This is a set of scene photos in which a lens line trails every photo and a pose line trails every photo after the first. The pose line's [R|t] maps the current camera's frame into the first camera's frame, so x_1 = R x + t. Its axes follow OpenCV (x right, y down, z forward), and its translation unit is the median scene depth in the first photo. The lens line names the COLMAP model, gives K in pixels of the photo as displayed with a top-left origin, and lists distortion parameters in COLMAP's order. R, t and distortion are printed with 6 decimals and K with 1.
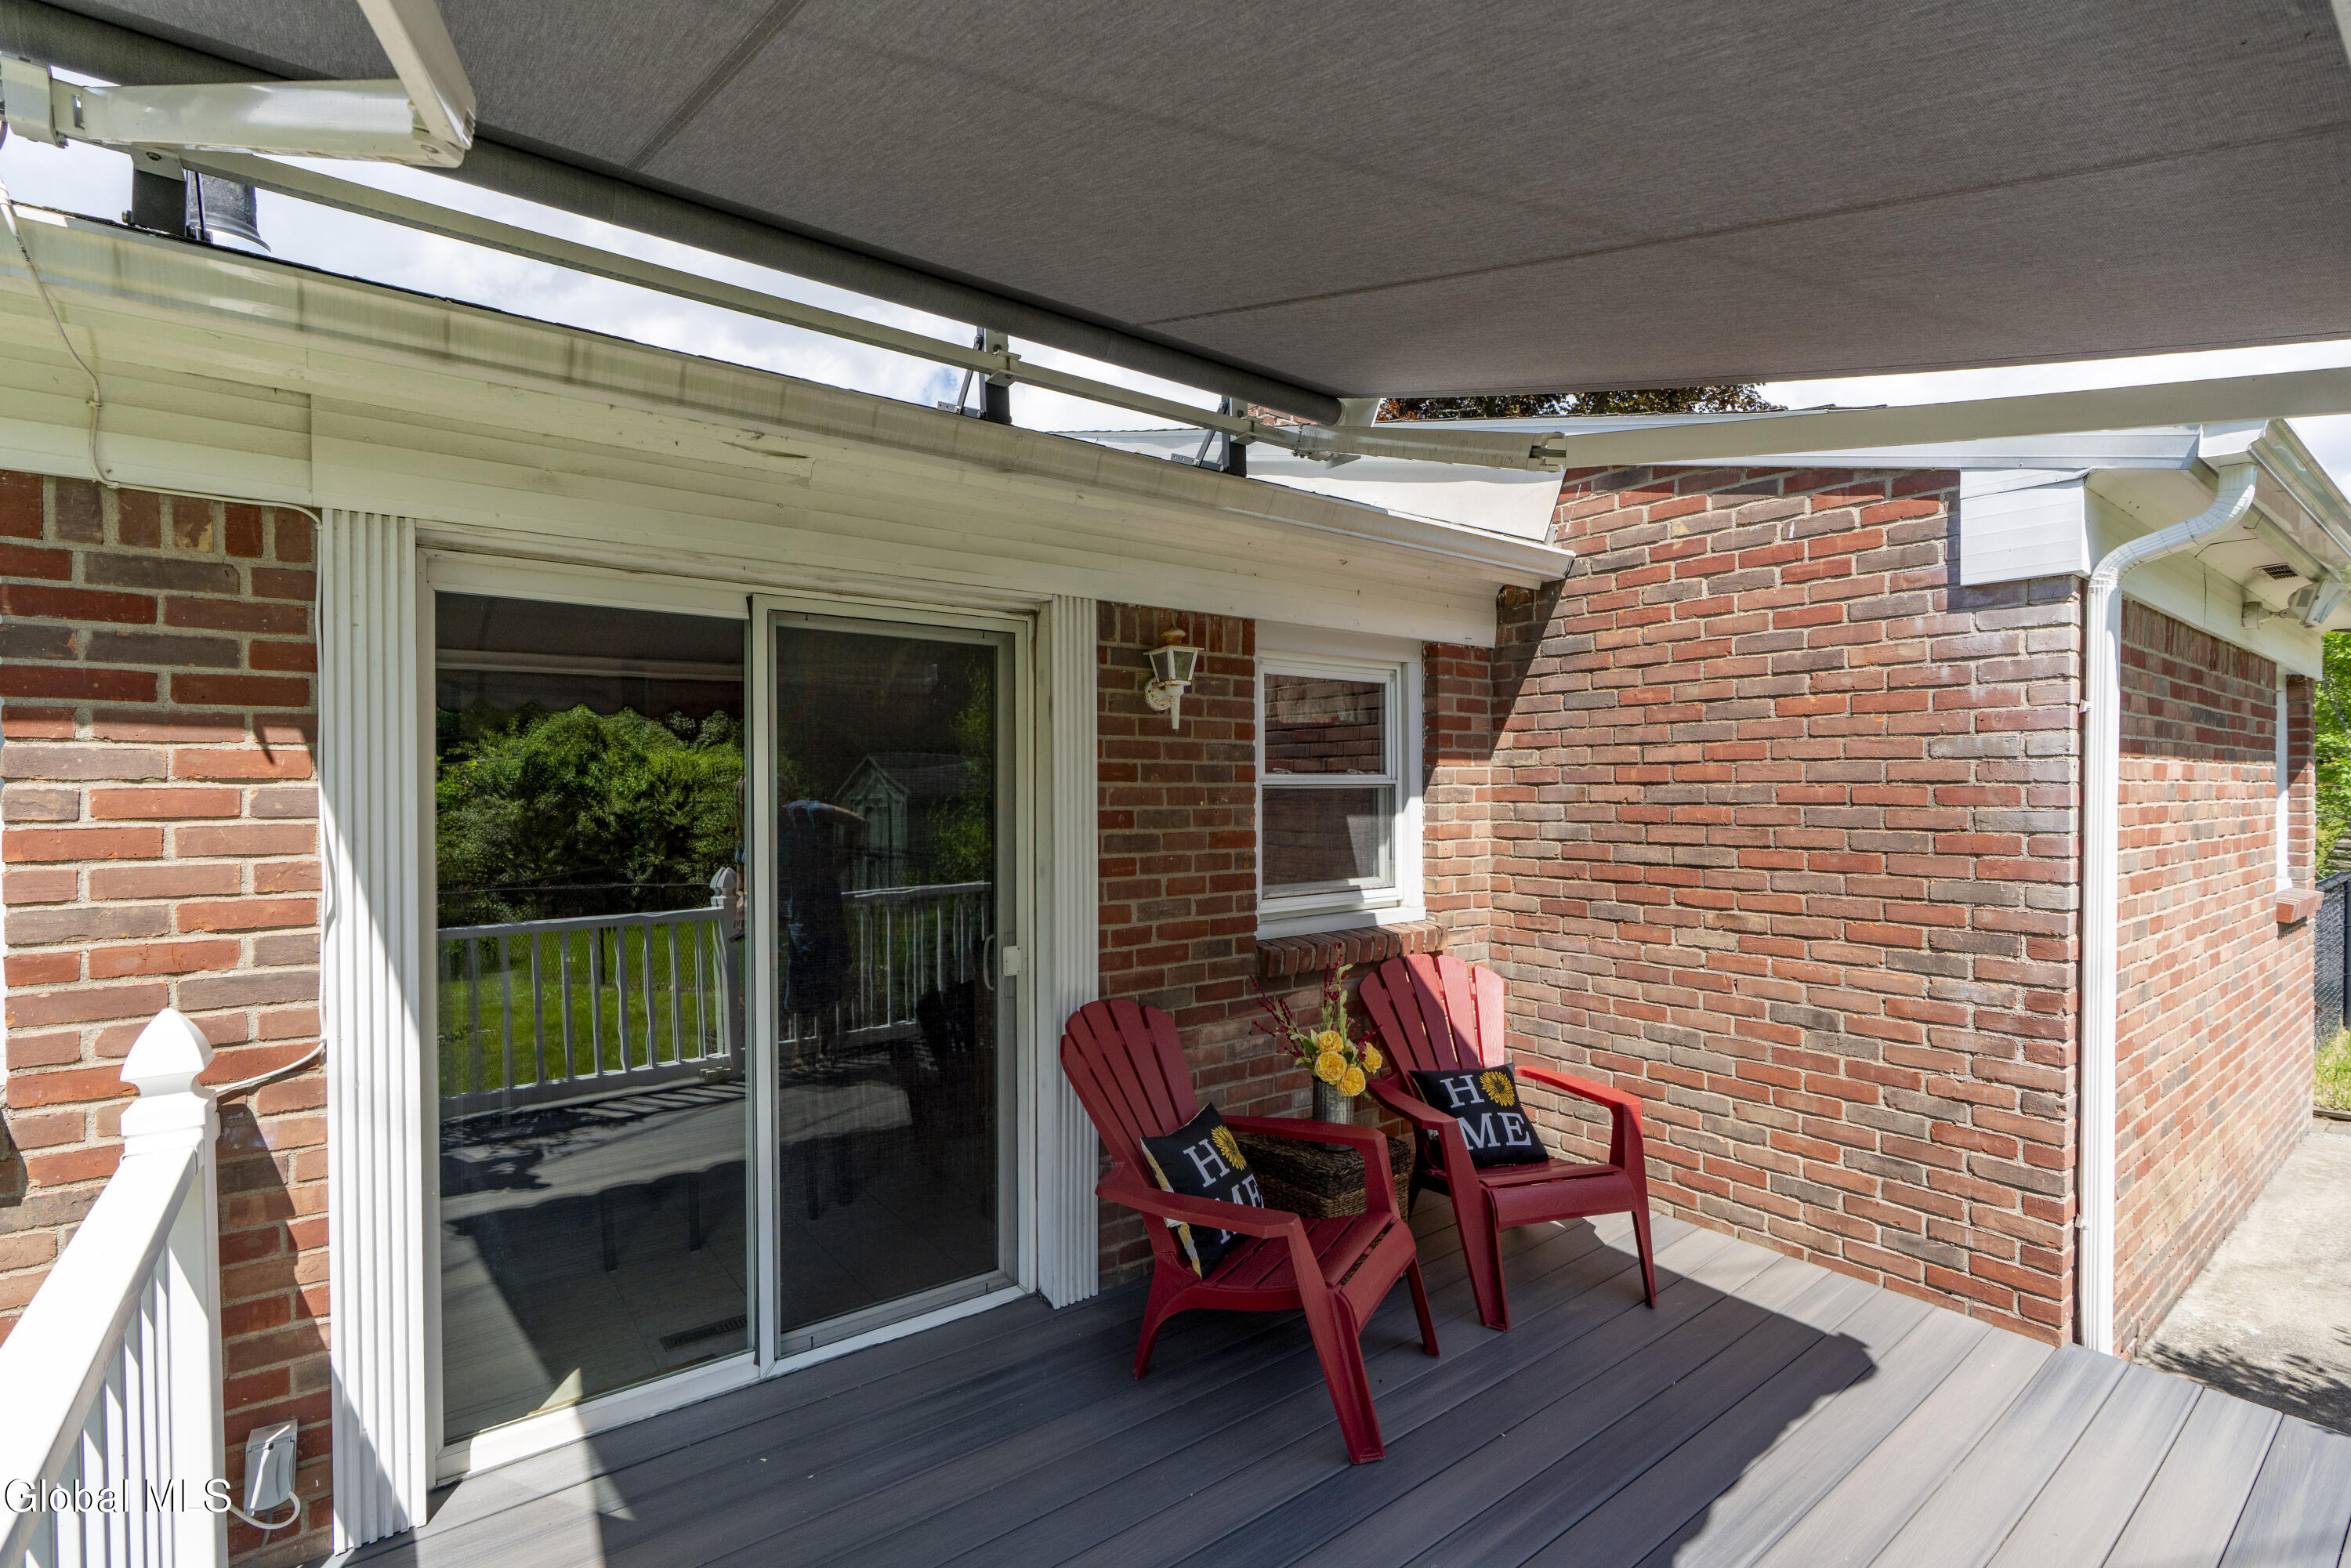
lens RADIAL K [[1064.8, 0, 1172.7], [0, 1064.8, 803.9], [0, 0, 1]] dist [0.003001, 0.000267]
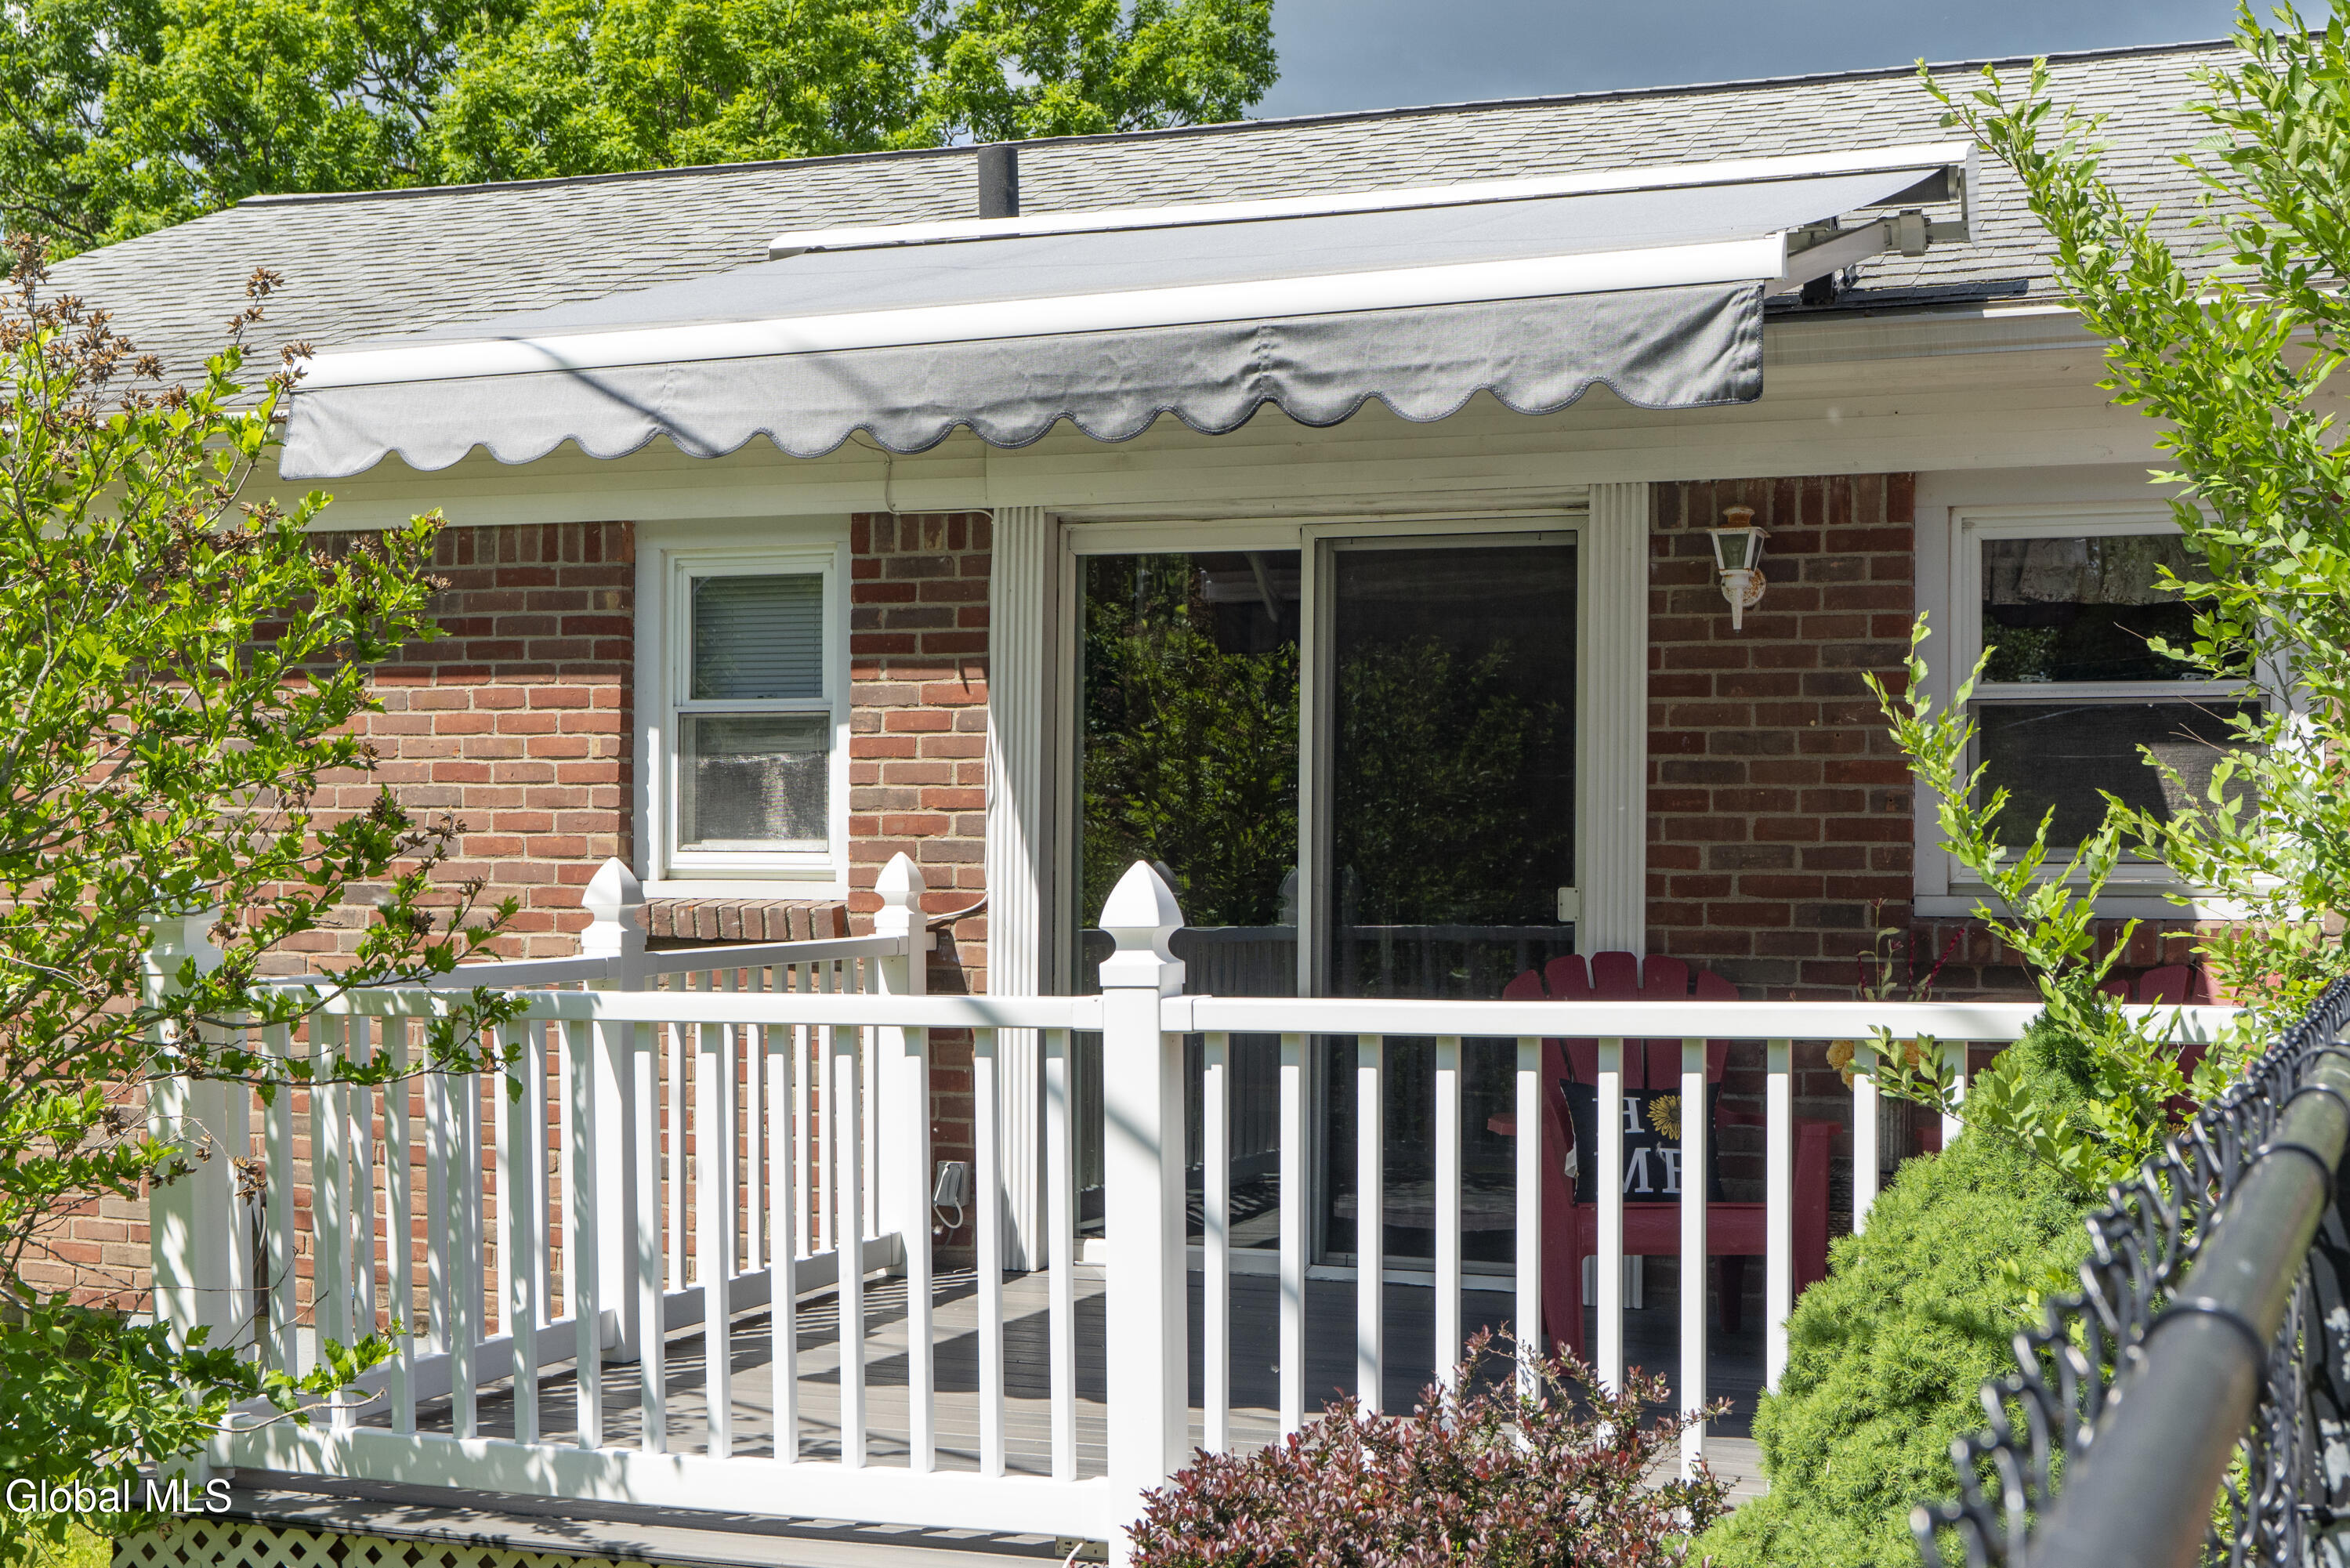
lens RADIAL K [[3105.5, 0, 1175.0], [0, 3105.5, 784.4], [0, 0, 1]] dist [-0.032346, 0.000000]
pose [[0.541256, -0.001300, -0.840857, 2.607476], [-0.014748, 0.999830, -0.011039, 0.117499], [0.840729, 0.018375, 0.541145, -0.936416]]
